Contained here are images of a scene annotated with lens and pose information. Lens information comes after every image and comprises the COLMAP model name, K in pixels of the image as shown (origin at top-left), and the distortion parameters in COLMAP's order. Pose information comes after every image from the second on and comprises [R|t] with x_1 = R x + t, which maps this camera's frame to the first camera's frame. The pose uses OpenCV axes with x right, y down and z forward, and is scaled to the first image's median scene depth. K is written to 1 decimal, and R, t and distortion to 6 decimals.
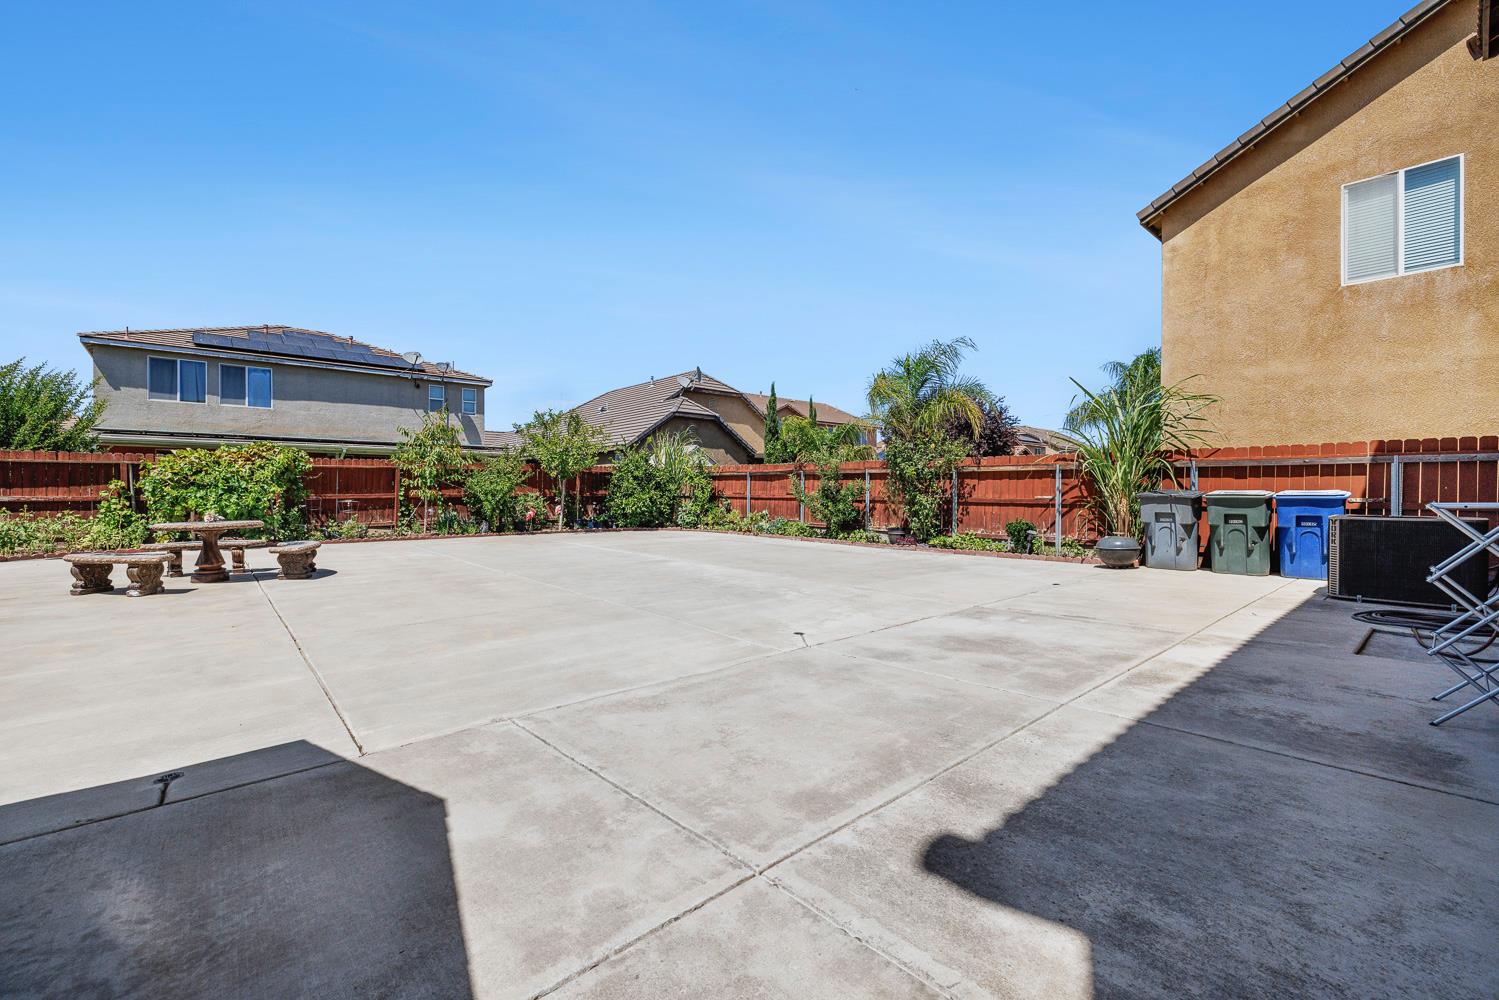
lens RADIAL K [[635.5, 0, 751.4], [0, 635.5, 492.5], [0, 0, 1]] dist [0.006223, -0.001226]
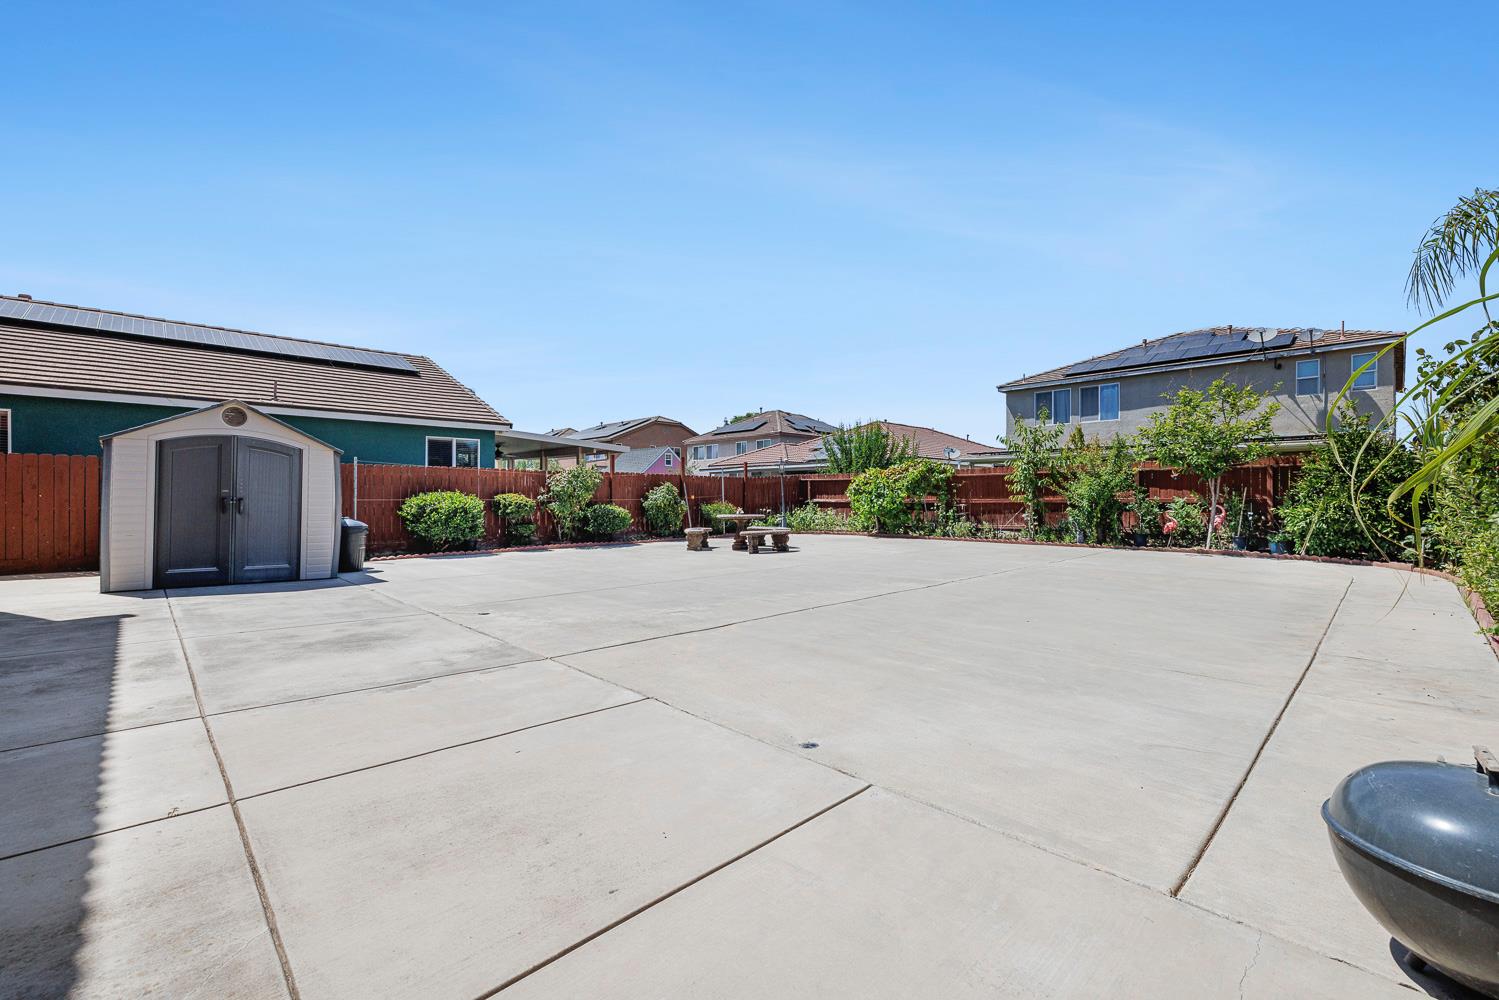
lens RADIAL K [[635.5, 0, 749.9], [0, 635.5, 500.8], [0, 0, 1]] dist [0.006223, -0.001226]
pose [[0.029586, 0.002832, -0.999558, 0.319913], [-0.002062, 0.999994, 0.002772, 0.003829], [0.999560, 0.001979, 0.029592, 0.362154]]
